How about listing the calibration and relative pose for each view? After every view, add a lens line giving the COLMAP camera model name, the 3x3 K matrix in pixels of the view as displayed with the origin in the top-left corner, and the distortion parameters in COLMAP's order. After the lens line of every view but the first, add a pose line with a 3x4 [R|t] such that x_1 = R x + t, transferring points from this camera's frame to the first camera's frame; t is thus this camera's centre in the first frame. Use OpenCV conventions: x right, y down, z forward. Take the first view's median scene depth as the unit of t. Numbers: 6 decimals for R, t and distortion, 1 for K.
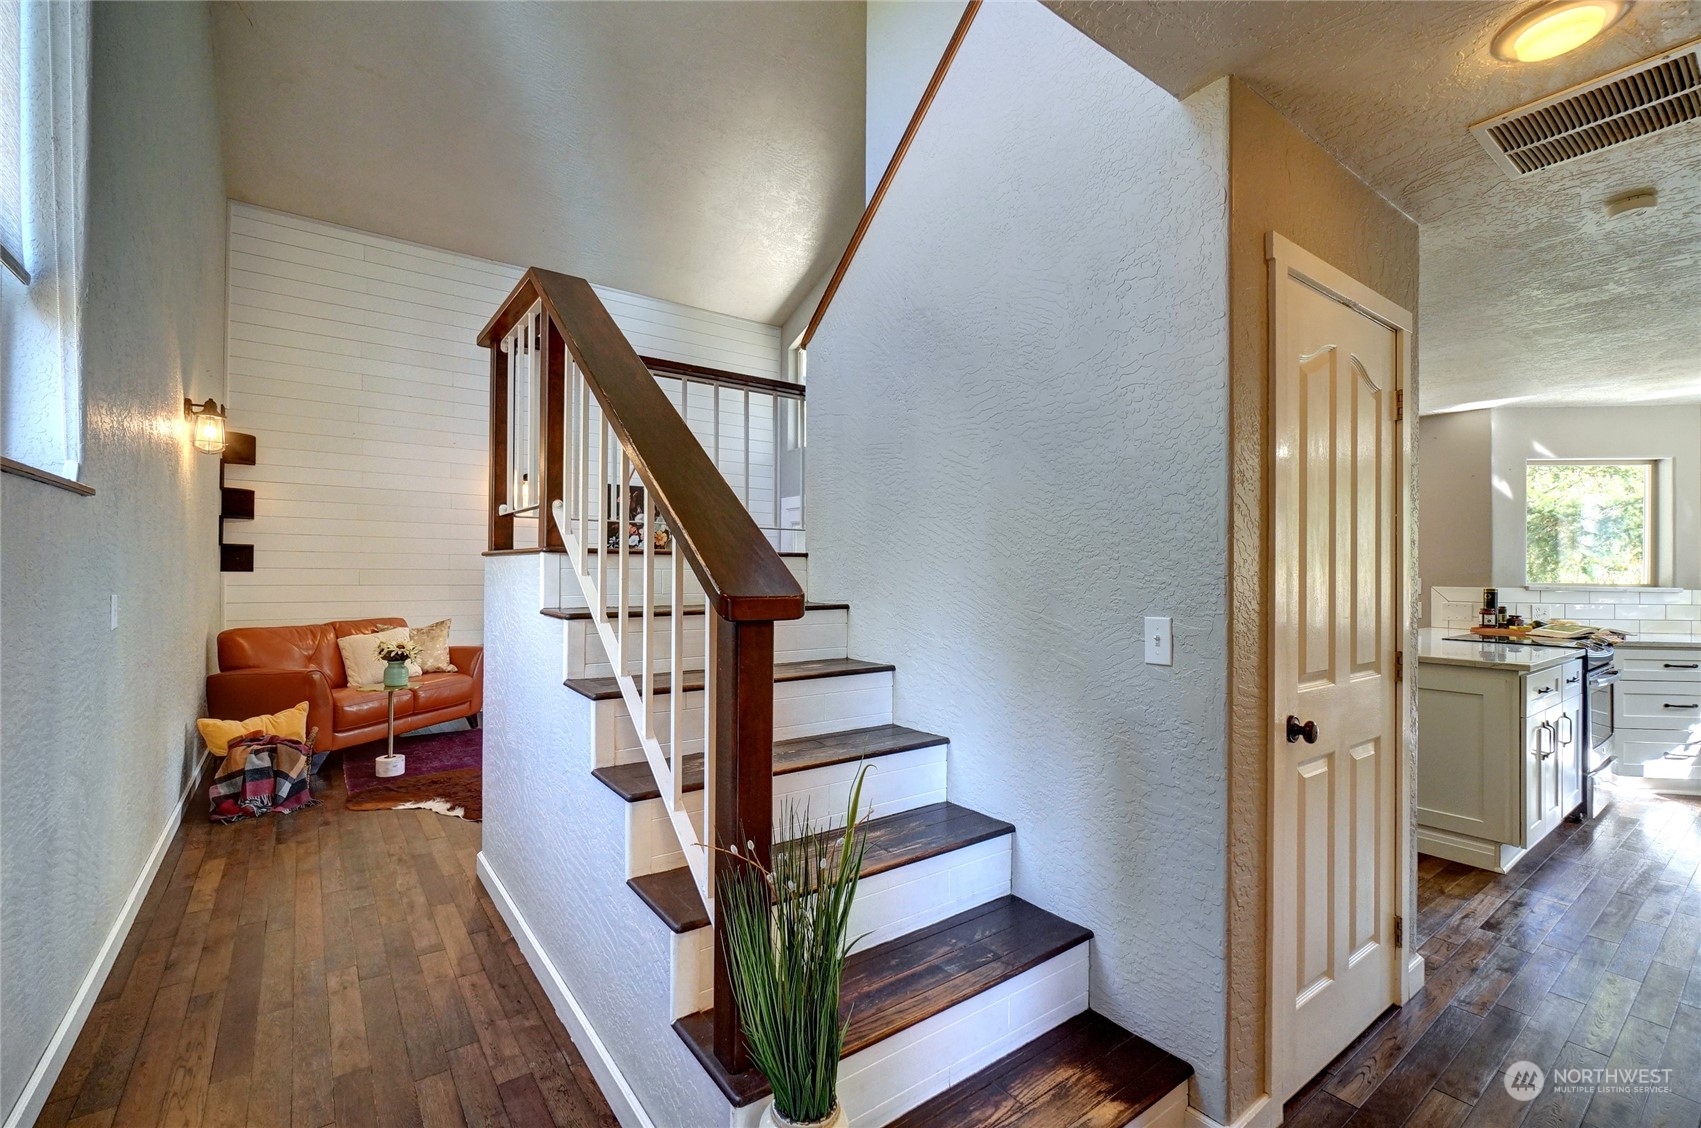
lens RADIAL K [[744.4, 0, 847.8], [0, 744.4, 570.8], [0, 0, 1]] dist [-0.002214, -0.000667]
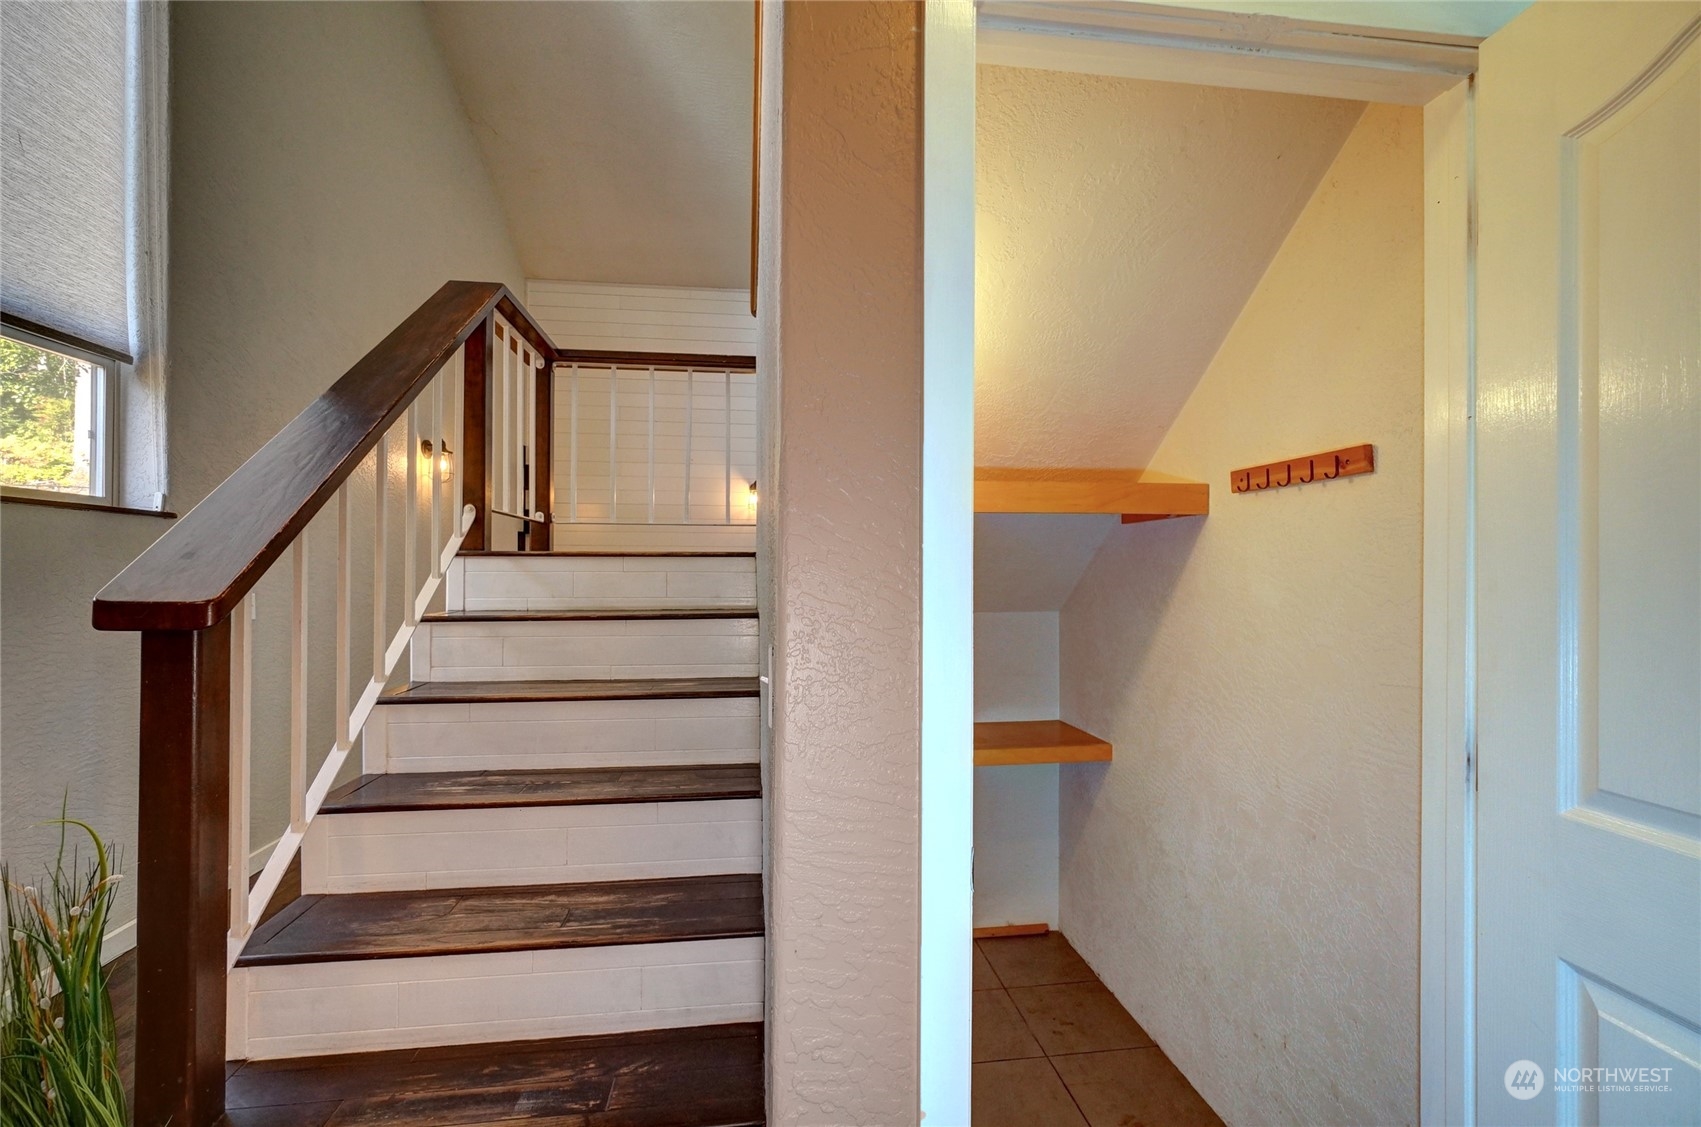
lens RADIAL K [[744.4, 0, 847.8], [0, 744.4, 570.3], [0, 0, 1]] dist [-0.002214, -0.000667]
pose [[0.875158, -0.005579, -0.483804, 0.673716], [0.005217, 0.999984, -0.002095, 0.000535], [0.483808, -0.000690, 0.875174, 0.429634]]
